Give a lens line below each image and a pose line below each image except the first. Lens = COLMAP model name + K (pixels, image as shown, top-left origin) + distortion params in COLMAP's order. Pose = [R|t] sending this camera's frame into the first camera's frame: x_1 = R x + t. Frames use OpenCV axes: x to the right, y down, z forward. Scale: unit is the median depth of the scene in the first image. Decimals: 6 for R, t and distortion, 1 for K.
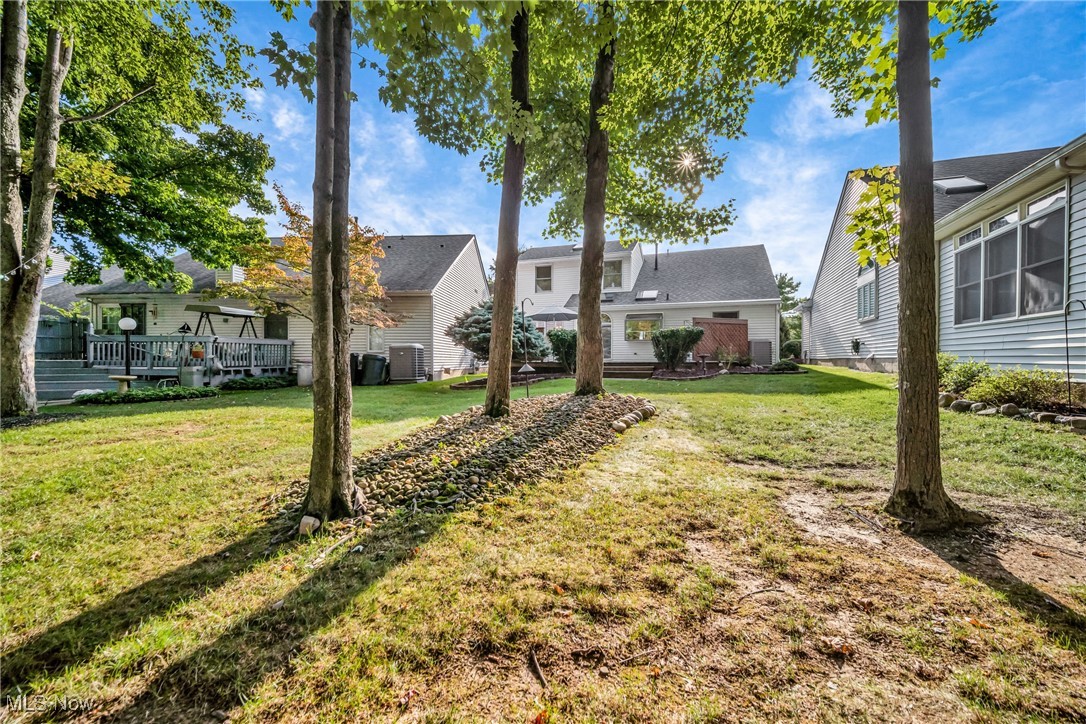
lens RADIAL K [[439.3, 0, 539.8], [0, 439.3, 355.4], [0, 0, 1]] dist [-0.000771, -0.000256]
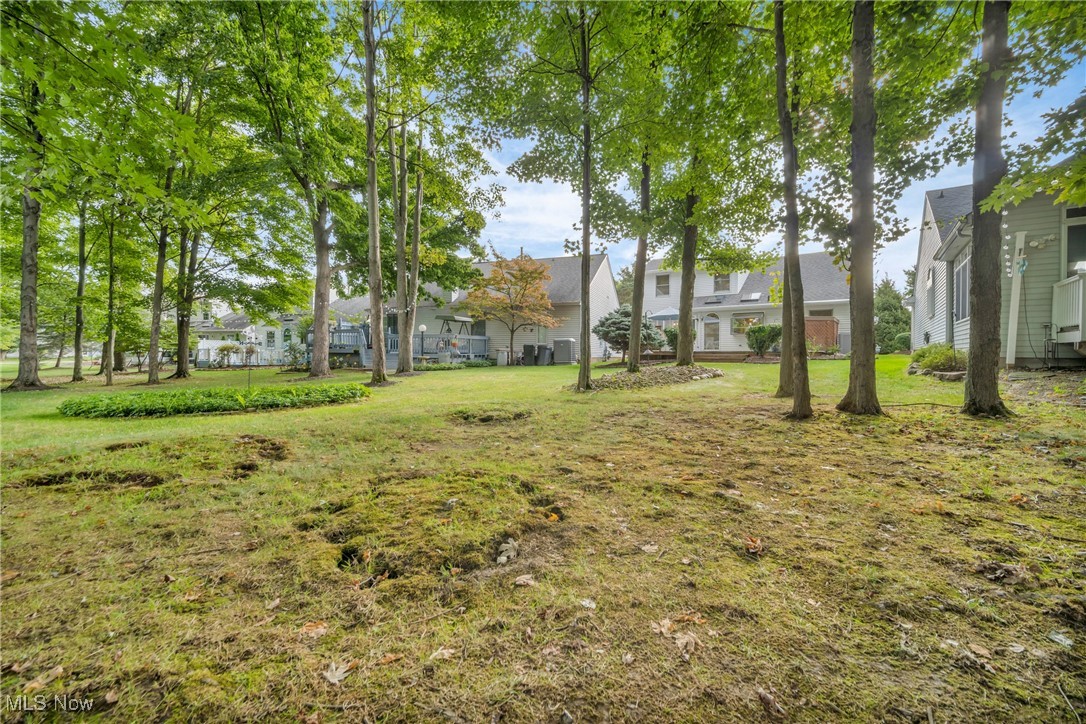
lens RADIAL K [[439.3, 0, 539.8], [0, 439.3, 355.4], [0, 0, 1]] dist [-0.000771, -0.000256]
pose [[0.963063, 0.004021, -0.269245, 0.015460], [-0.001311, 0.999947, 0.010244, 0.016921], [0.269272, -0.009512, 0.963017, -0.472371]]
